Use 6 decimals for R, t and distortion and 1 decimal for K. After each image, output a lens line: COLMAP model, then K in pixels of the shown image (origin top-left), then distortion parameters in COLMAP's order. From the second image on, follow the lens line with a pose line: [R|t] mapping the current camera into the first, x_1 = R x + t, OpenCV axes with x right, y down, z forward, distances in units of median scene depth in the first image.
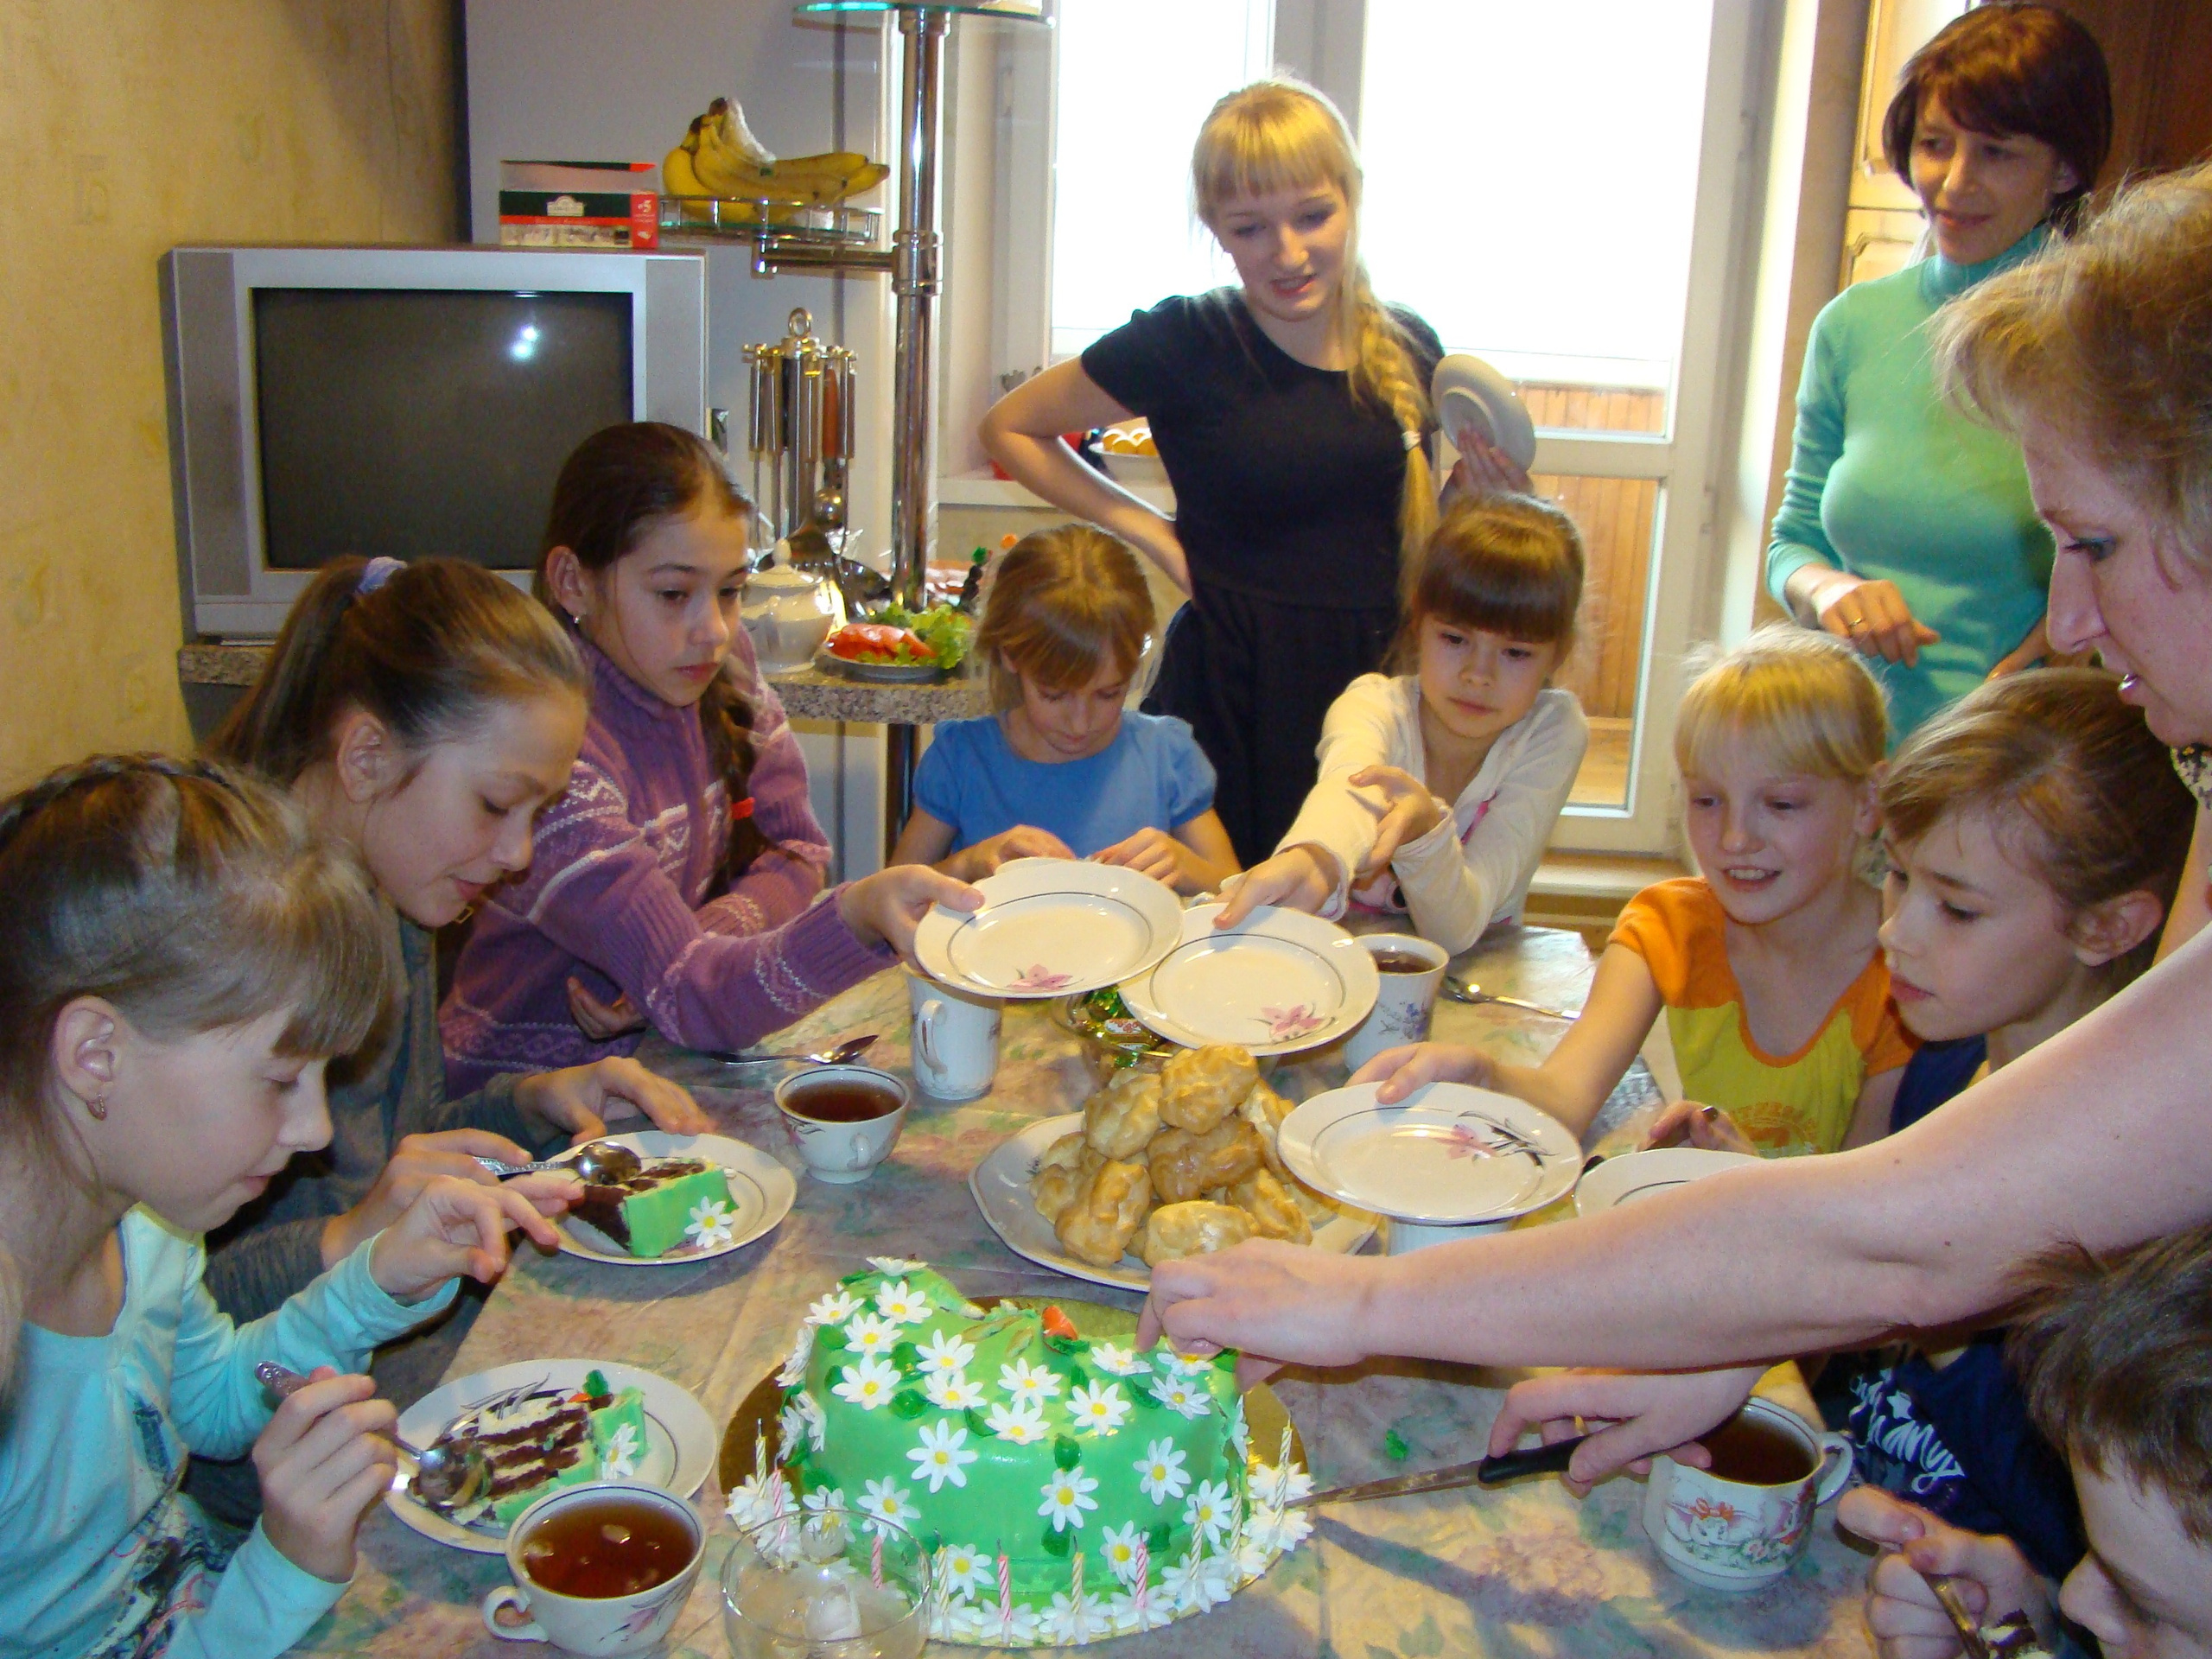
lens RADIAL K [[2096.3, 0, 1098.6], [0, 2096.3, 766.0], [0, 0, 1]] dist [-0.175484, 0.112366]
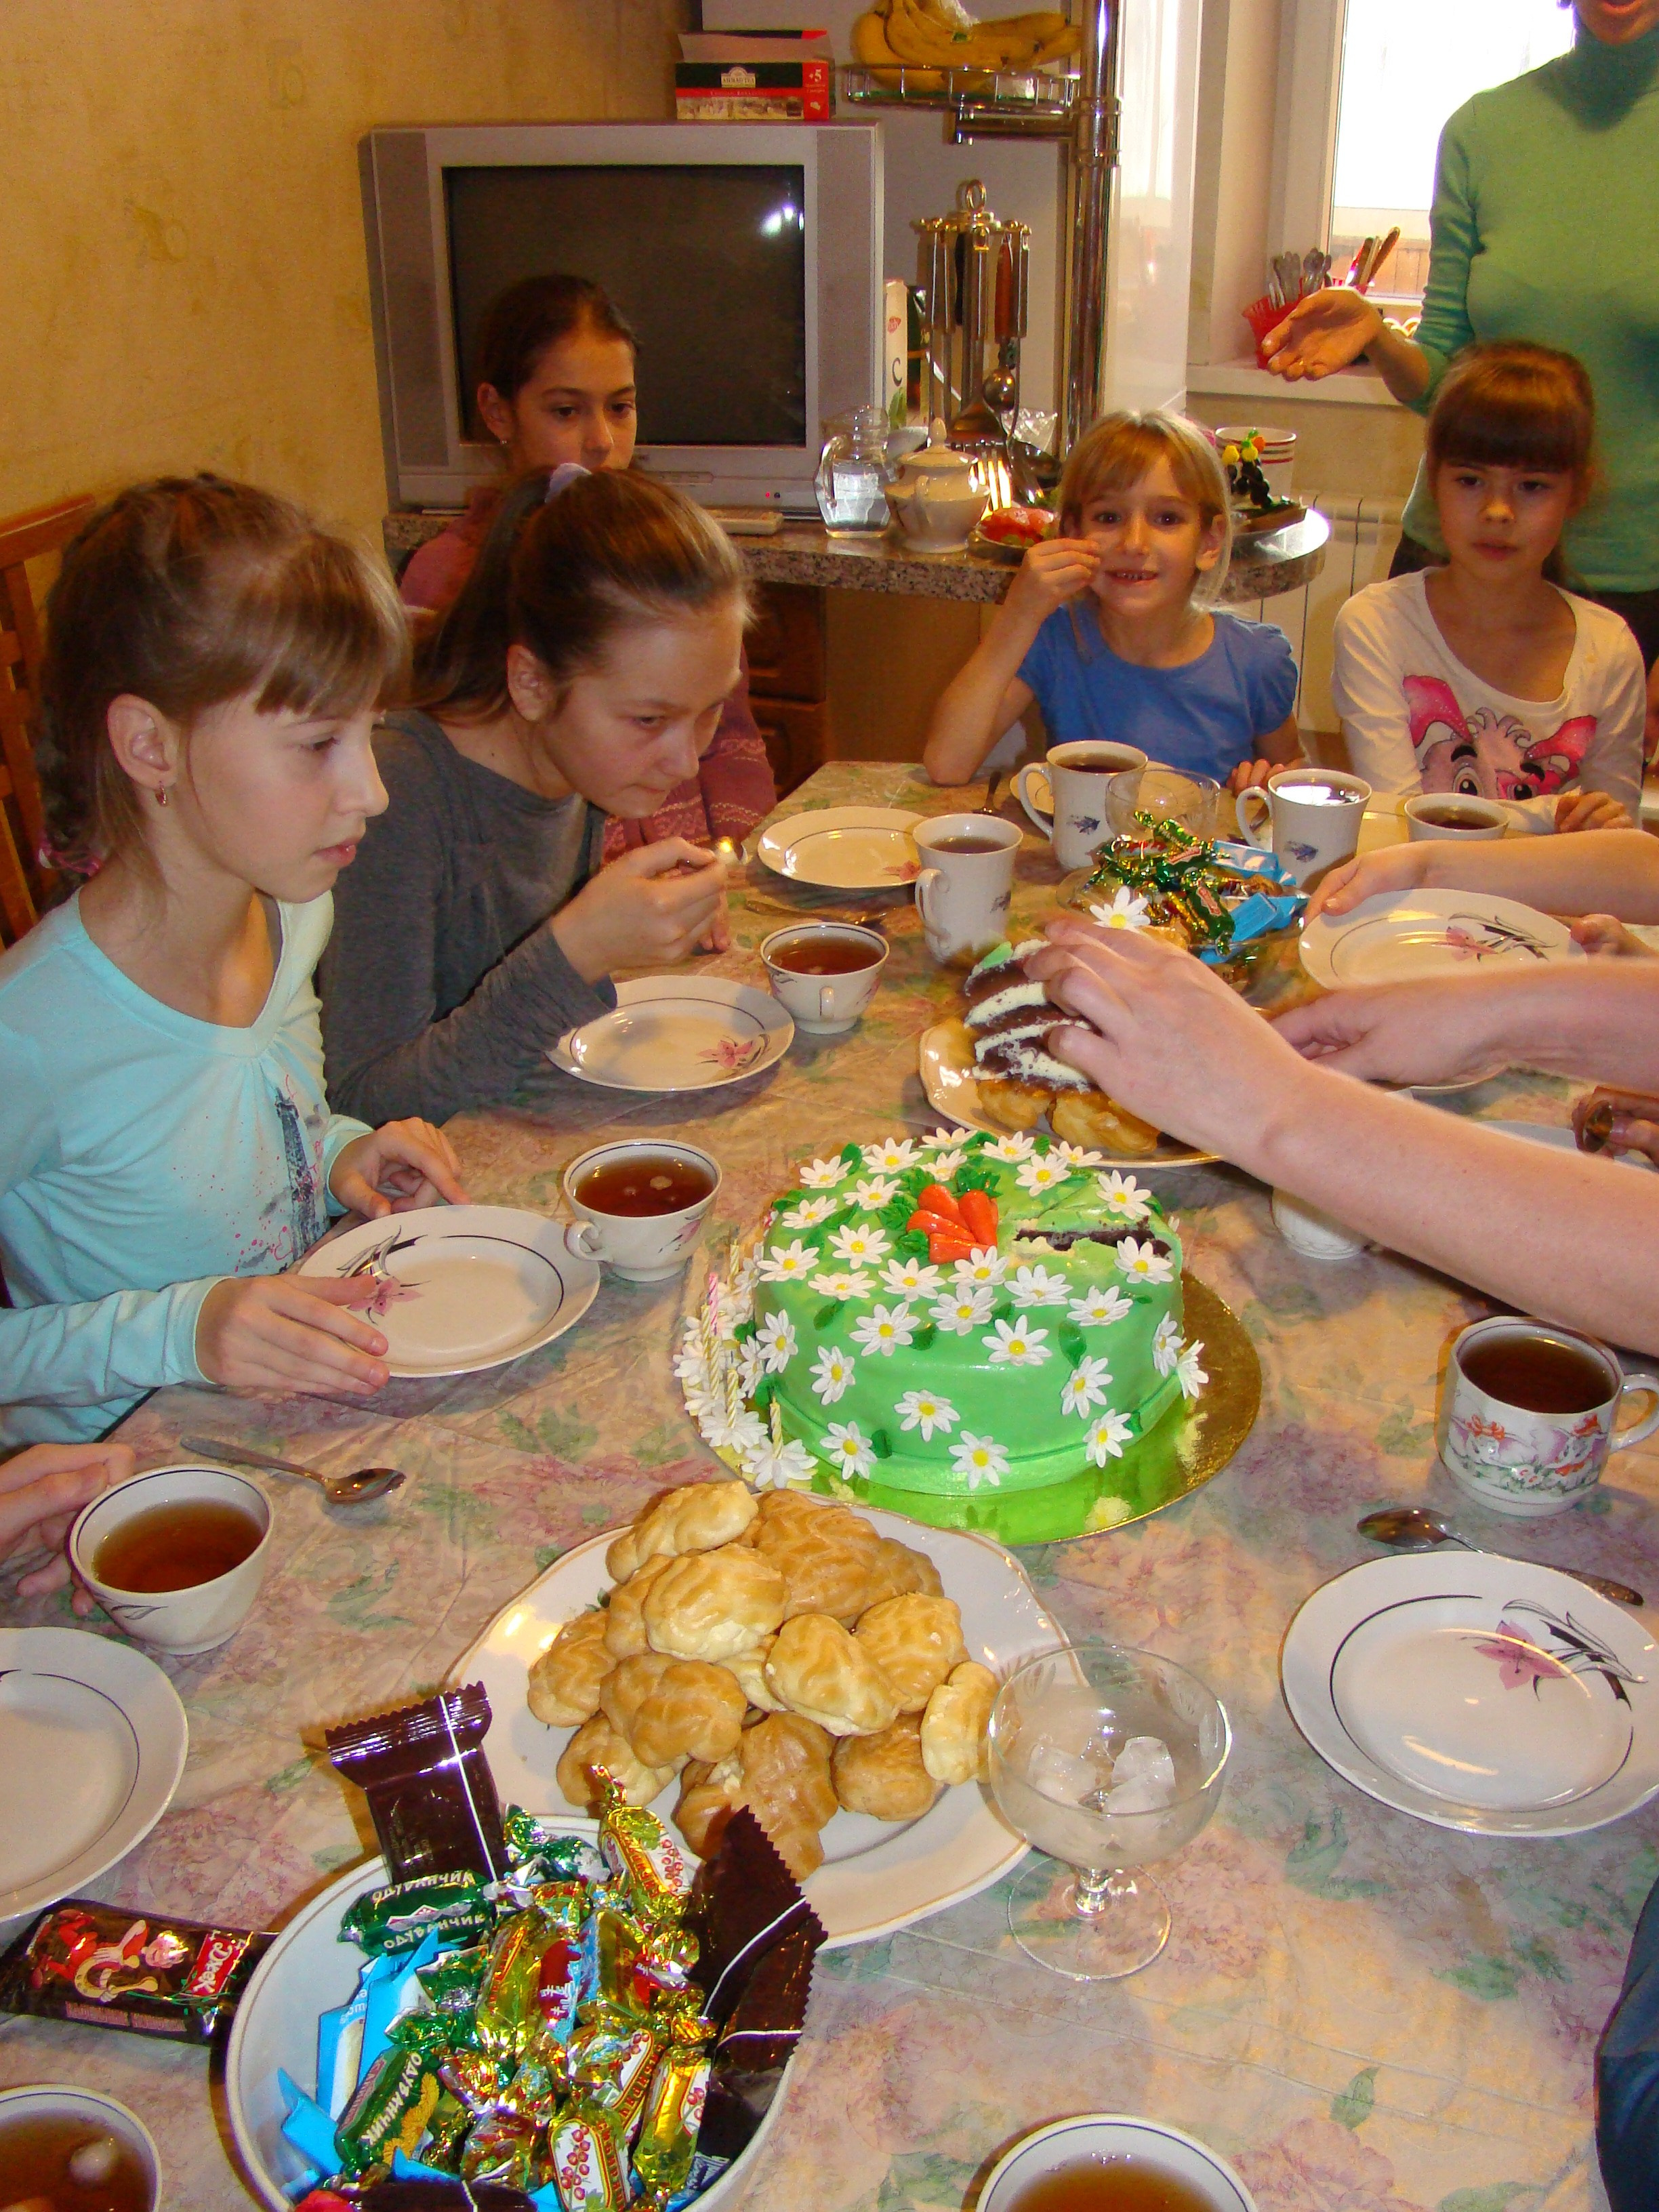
lens RADIAL K [[2099.4, 0, 829.5], [0, 2099.4, 1106.0], [0, 0, 1]] dist [-0.169844, 0.101499]
pose [[0.952295, 0.104105, -0.286873, 0.127234], [-0.043225, 0.976552, 0.210898, 0.007528], [0.302102, -0.188437, 0.934466, -0.002203]]
